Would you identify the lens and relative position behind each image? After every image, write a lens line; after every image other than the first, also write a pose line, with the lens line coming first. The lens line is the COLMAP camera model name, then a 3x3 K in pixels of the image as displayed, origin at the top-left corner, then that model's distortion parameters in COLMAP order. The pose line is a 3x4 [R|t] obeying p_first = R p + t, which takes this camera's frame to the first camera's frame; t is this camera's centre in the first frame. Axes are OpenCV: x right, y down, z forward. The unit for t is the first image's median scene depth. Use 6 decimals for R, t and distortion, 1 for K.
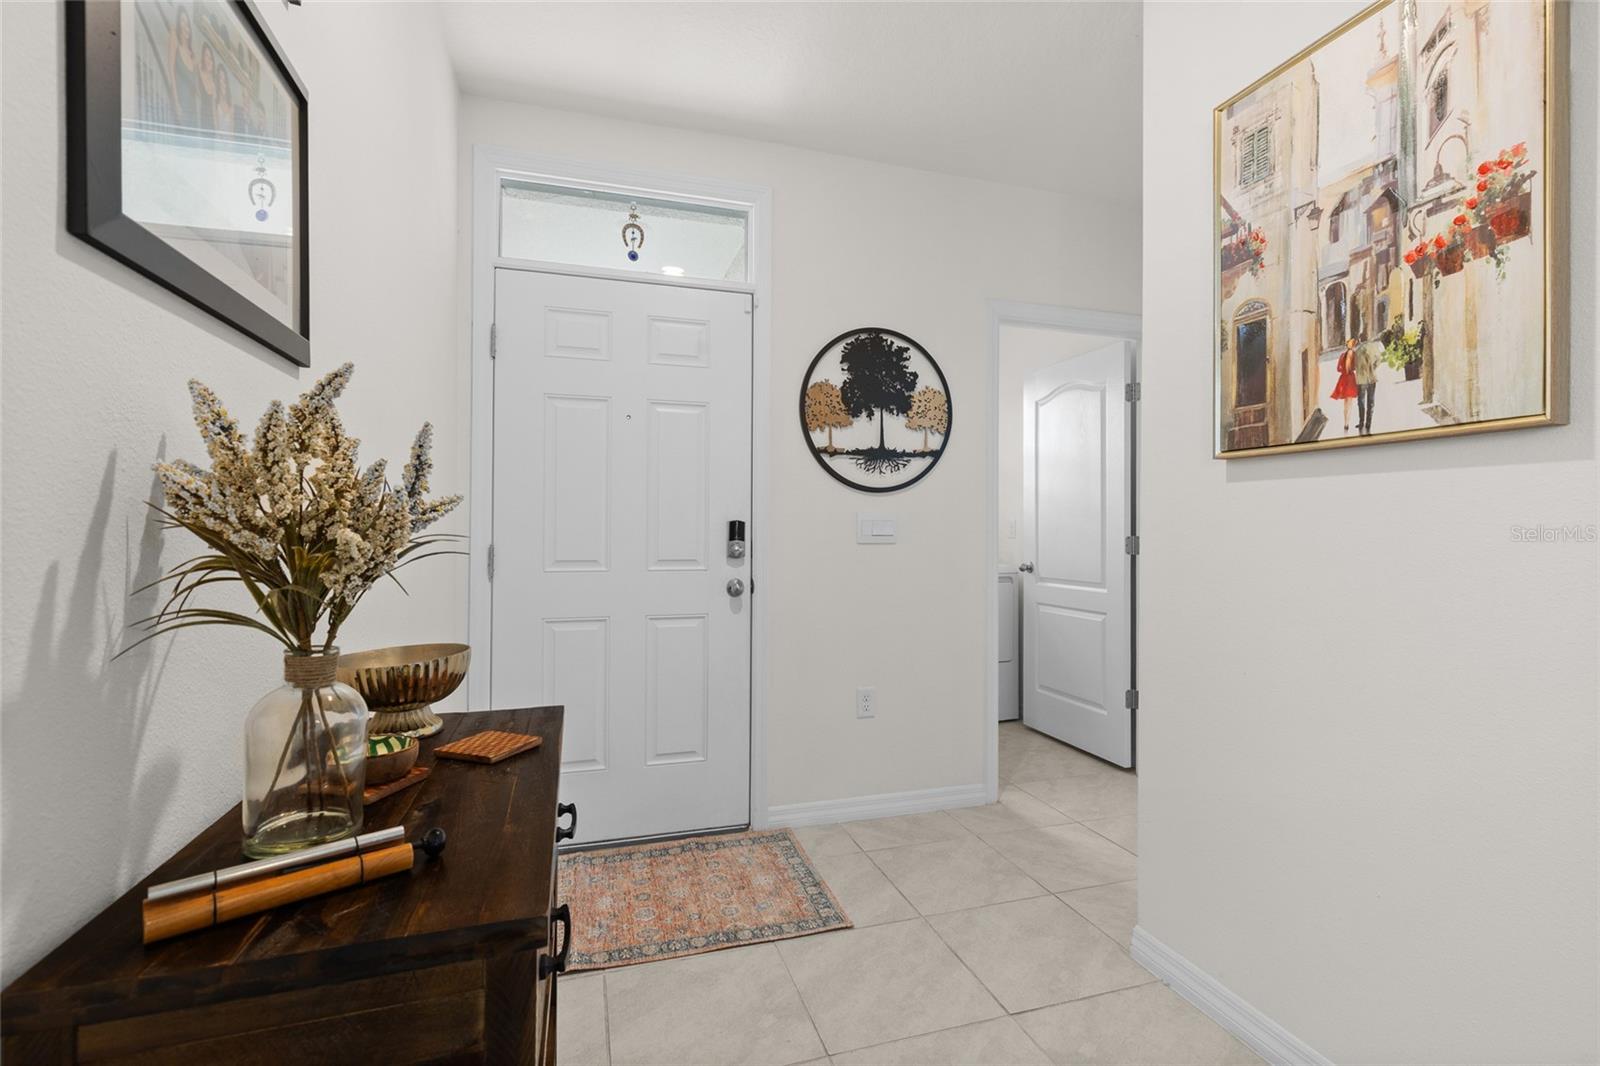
lens RADIAL K [[738.3, 0, 825.5], [0, 738.3, 527.3], [0, 0, 1]] dist [0.002784, 0.000715]
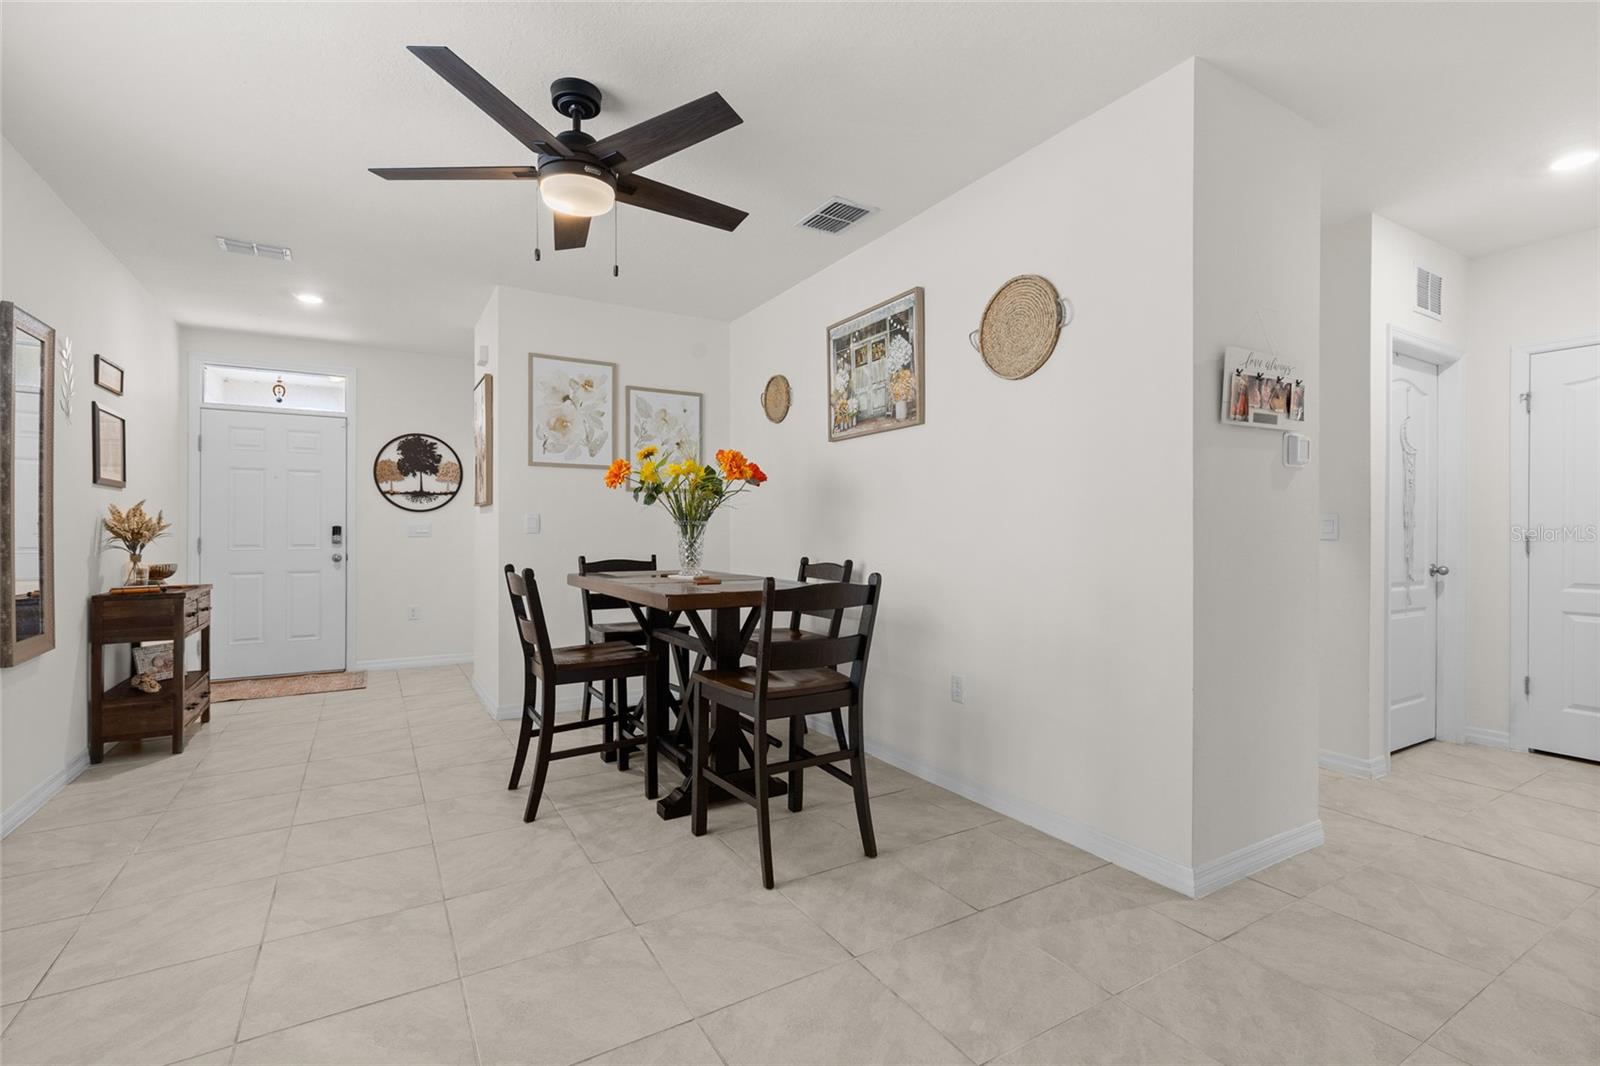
lens RADIAL K [[738.3, 0, 825.5], [0, 738.3, 527.3], [0, 0, 1]] dist [0.002784, 0.000715]
pose [[0.973489, -0.004299, 0.228693, 0.731360], [0.003961, 0.999990, 0.001936, -0.003694], [-0.228700, -0.000979, 0.973497, -1.335256]]
